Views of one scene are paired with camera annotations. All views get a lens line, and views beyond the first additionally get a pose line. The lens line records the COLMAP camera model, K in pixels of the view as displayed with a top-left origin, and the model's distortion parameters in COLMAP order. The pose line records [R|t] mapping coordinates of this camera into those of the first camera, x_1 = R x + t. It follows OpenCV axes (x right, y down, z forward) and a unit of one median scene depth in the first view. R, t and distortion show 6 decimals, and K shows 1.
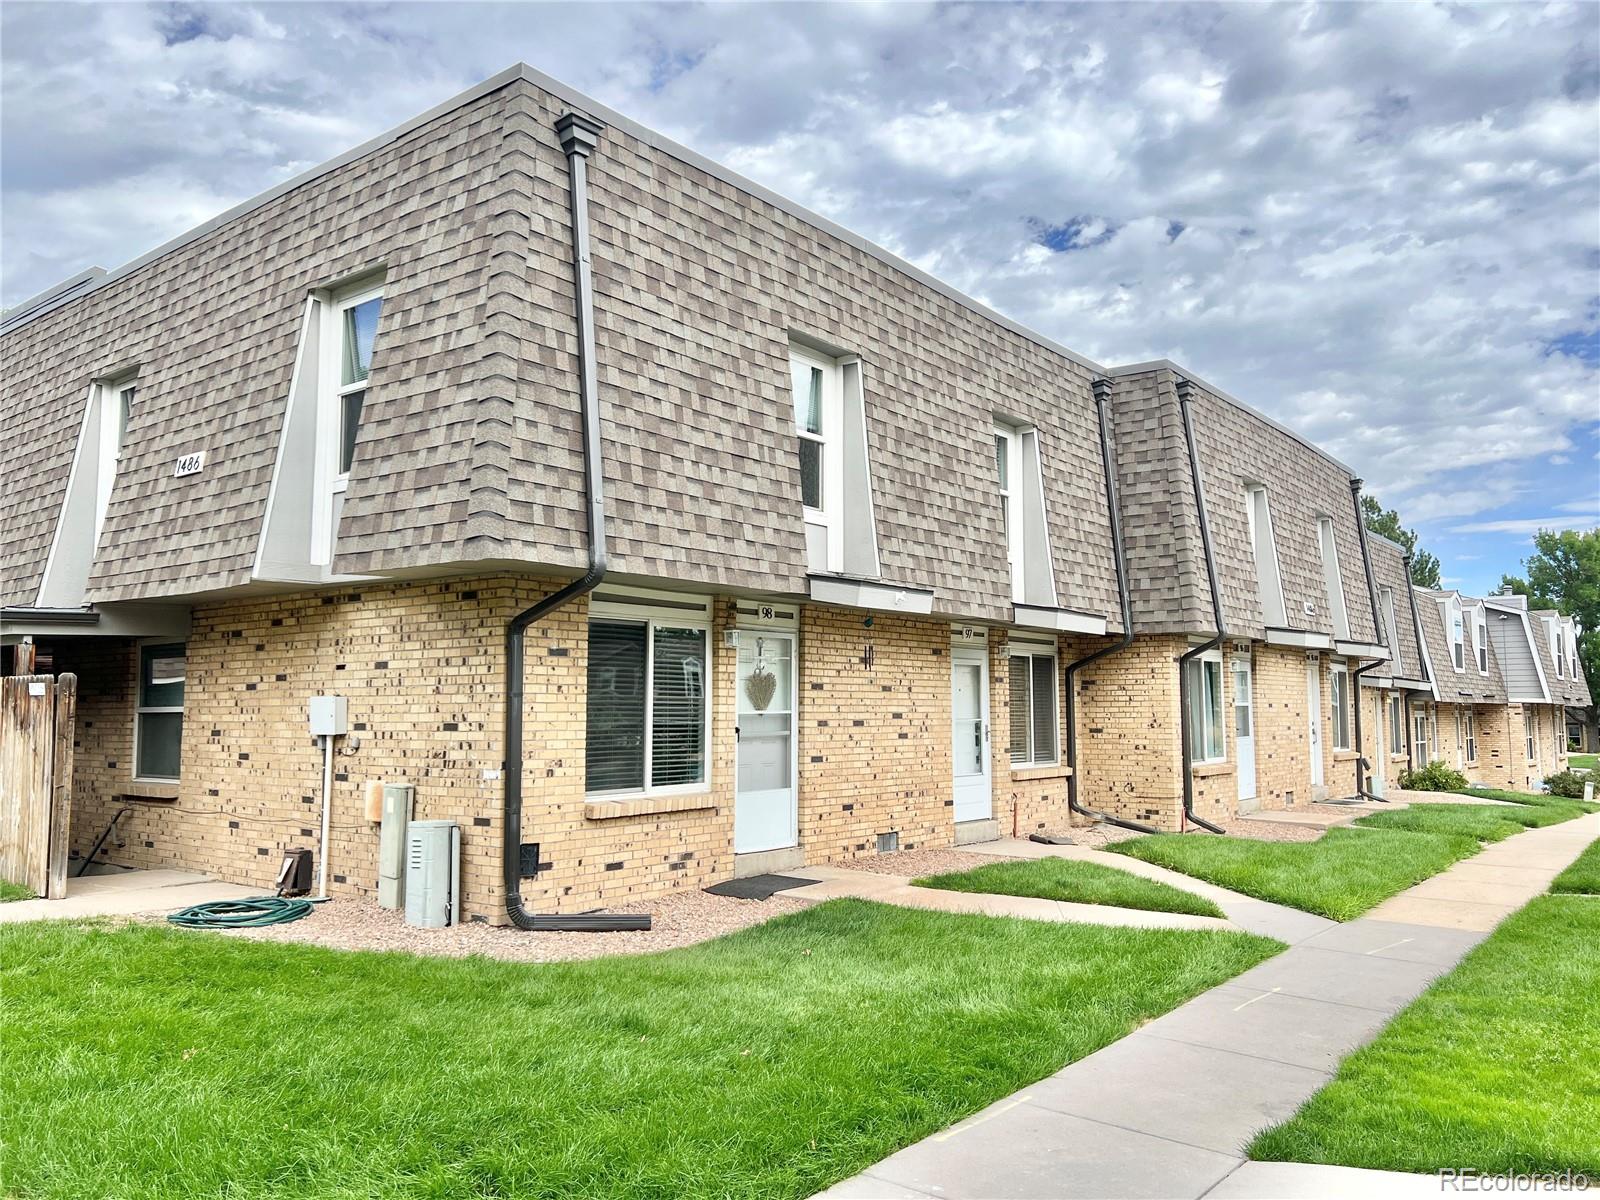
lens RADIAL K [[1190.1, 0, 800.0], [0, 1190.1, 600.0], [0, 0, 1]] dist [0.206043, -0.000386]
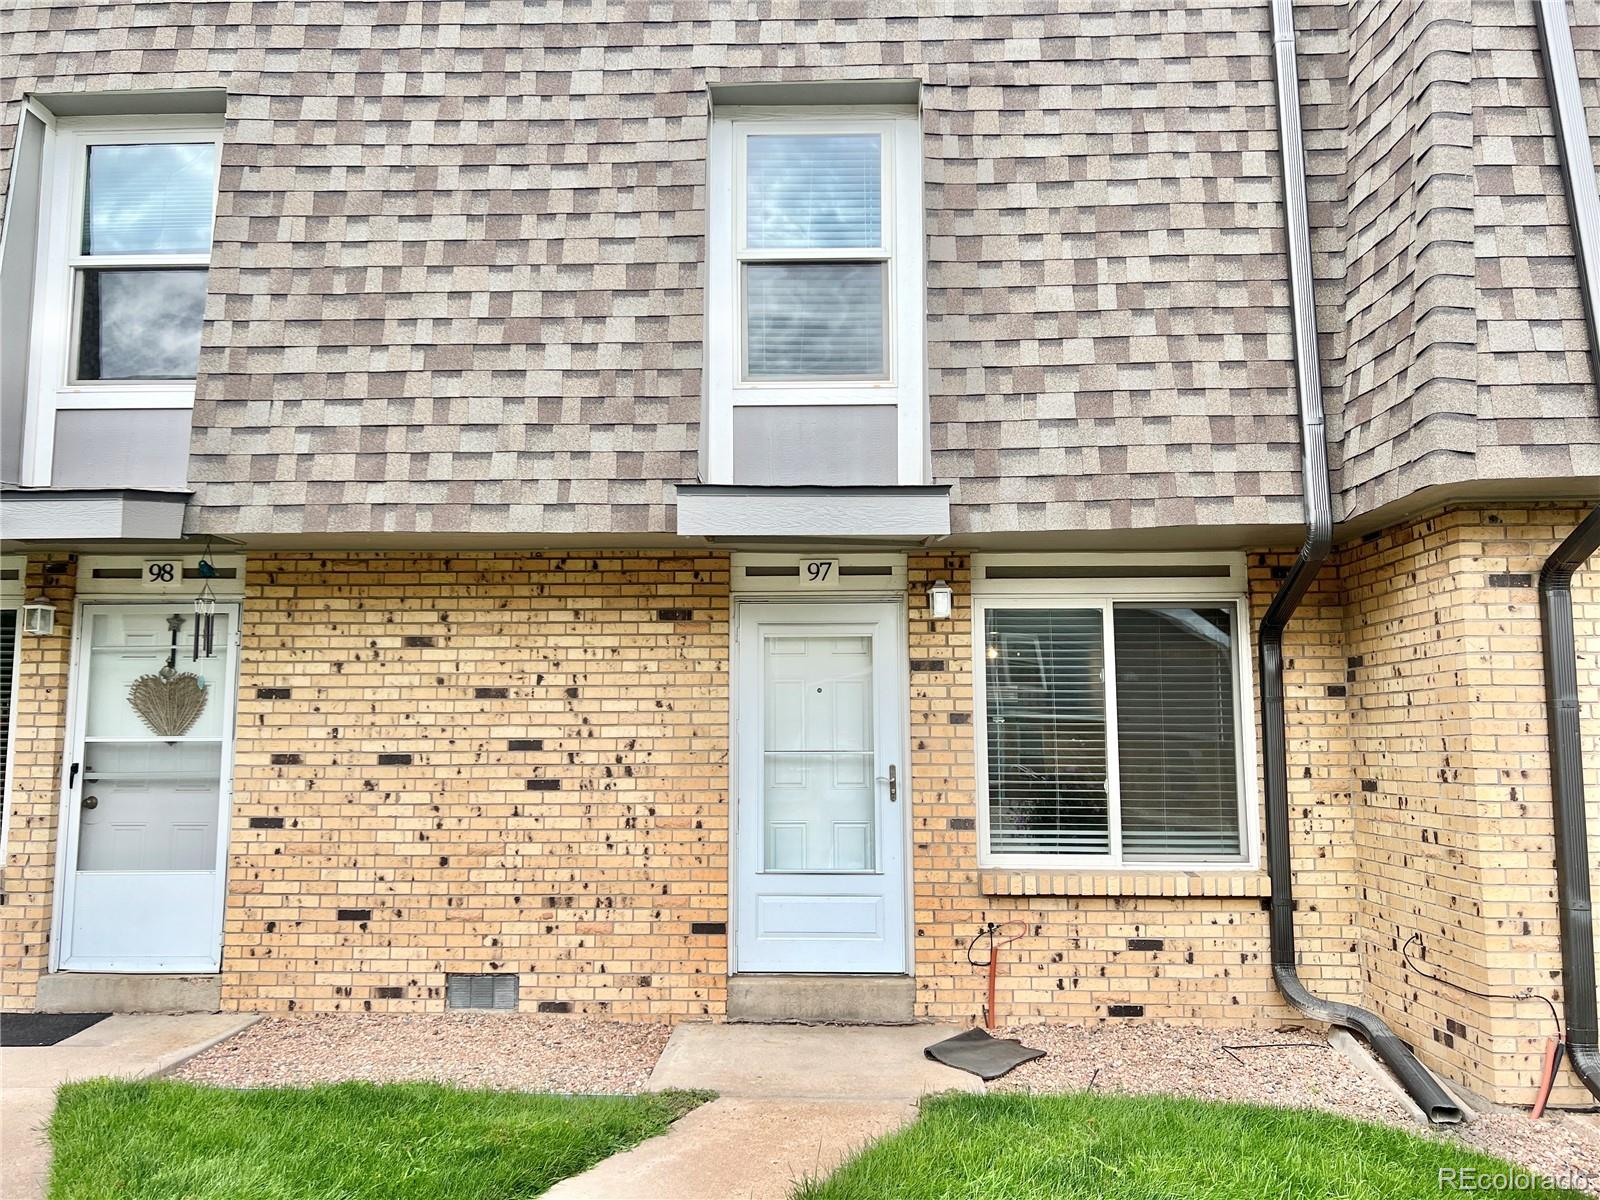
lens RADIAL K [[1166.1, 0, 800.0], [0, 1166.1, 600.0], [0, 0, 1]] dist [0.055072, -0.055252]
pose [[0.590523, -0.089344, -0.802060, 0.575721], [0.074279, 0.995651, -0.056220, 0.074022], [0.803595, -0.026377, 0.594592, 0.821420]]
